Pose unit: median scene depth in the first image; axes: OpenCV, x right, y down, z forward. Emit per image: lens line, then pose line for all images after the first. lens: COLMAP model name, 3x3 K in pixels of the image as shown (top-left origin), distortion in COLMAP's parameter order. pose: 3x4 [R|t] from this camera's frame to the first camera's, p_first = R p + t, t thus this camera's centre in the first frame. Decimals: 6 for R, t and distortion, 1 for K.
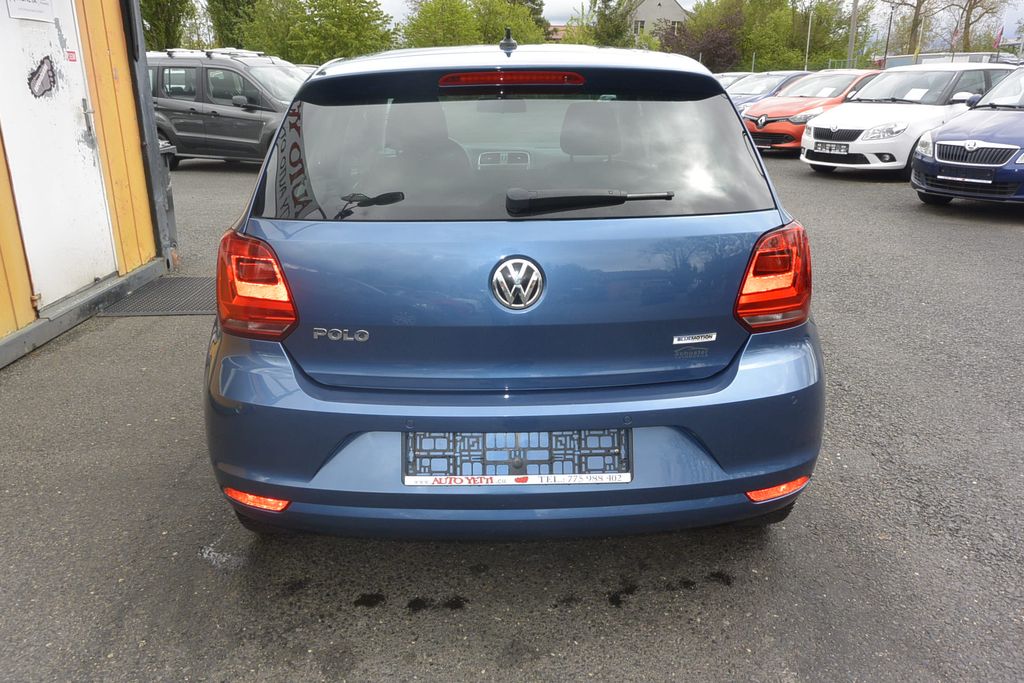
lens RADIAL K [[778.7, 0, 505.1], [0, 778.7, 338.0], [0, 0, 1]] dist [-0.004453, -0.000260]
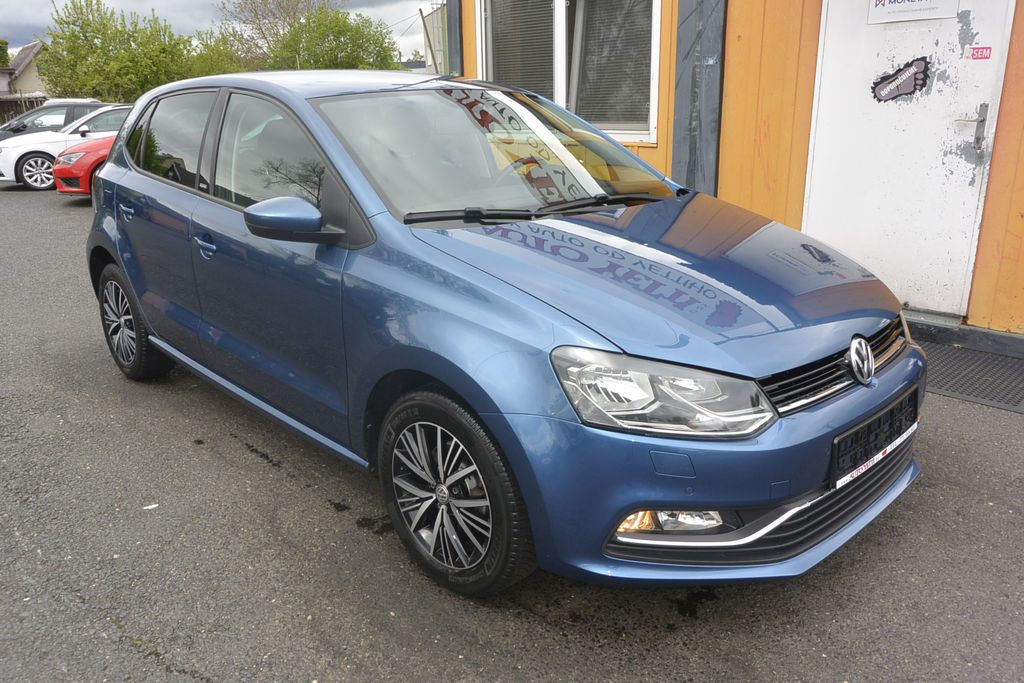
lens RADIAL K [[777.9, 0, 508.2], [0, 777.9, 338.3], [0, 0, 1]] dist [0.003387, 0.002123]
pose [[-0.732791, 0.219135, -0.644203, 0.460872], [-0.192352, 0.841402, 0.505018, -0.467747], [0.652701, 0.493987, -0.574421, 1.415468]]
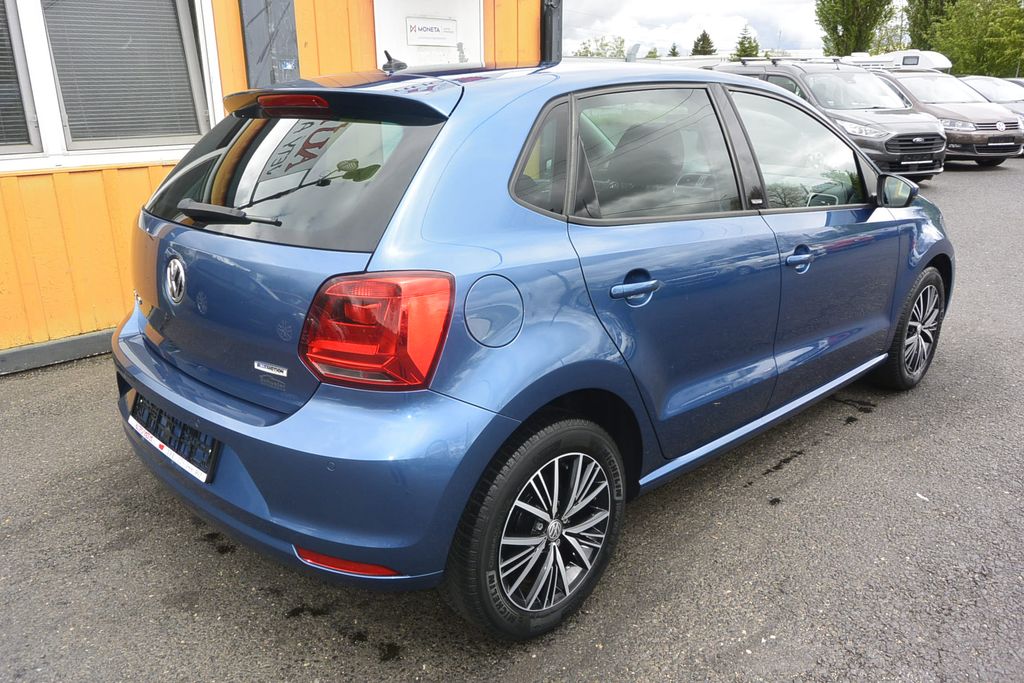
lens RADIAL K [[777.9, 0, 508.2], [0, 777.9, 338.3], [0, 0, 1]] dist [0.003387, 0.002123]
pose [[0.678429, 0.222330, -0.700216, 0.485118], [-0.225447, 0.970127, 0.089599, -0.082729], [0.699219, 0.097075, 0.708286, 0.219982]]
